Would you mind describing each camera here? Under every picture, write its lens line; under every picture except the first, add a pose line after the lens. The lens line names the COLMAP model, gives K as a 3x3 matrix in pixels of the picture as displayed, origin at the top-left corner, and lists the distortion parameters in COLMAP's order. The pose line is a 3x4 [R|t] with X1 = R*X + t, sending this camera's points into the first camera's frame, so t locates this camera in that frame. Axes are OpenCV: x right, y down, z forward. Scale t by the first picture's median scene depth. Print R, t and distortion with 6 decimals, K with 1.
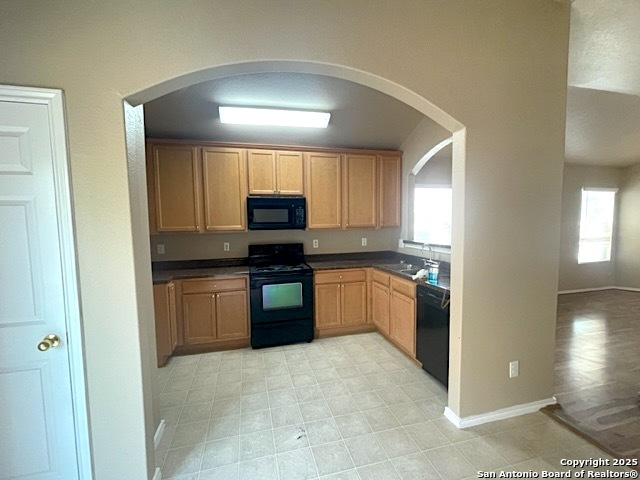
lens RADIAL K [[286.3, 0, 320.0], [0, 286.3, 240.0], [0, 0, 1]] dist [0.027675, 0.000058]
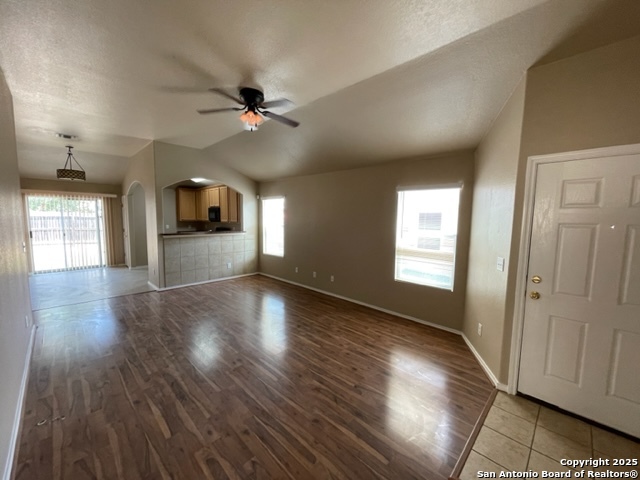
lens RADIAL K [[260.2, 0, 320.0], [0, 260.2, 240.0], [0, 0, 1]] dist [-0.001782, -0.000239]
pose [[0.502396, 0.096730, -0.859210, 2.100797], [-0.087581, 0.994305, 0.060728, -0.089245], [0.860191, 0.044741, 0.508006, 0.651763]]
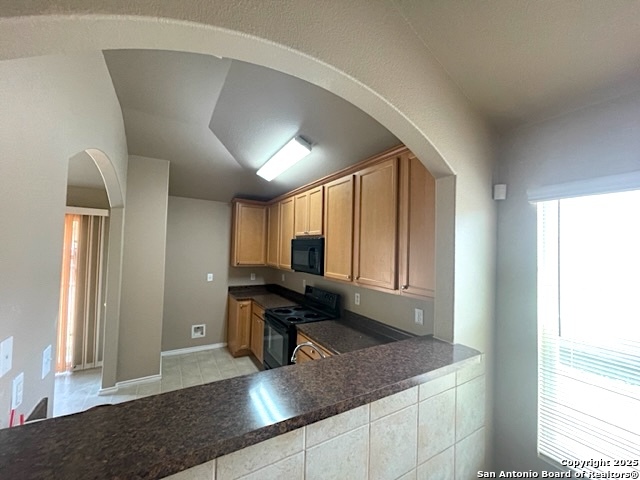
lens RADIAL K [[260.2, 0, 320.0], [0, 260.2, 240.0], [0, 0, 1]] dist [-0.001782, -0.000239]
pose [[0.265075, -0.012838, -0.964142, 0.666263], [-0.103244, 0.993785, -0.041618, -0.110577], [0.958685, 0.110574, 0.262102, 0.795489]]
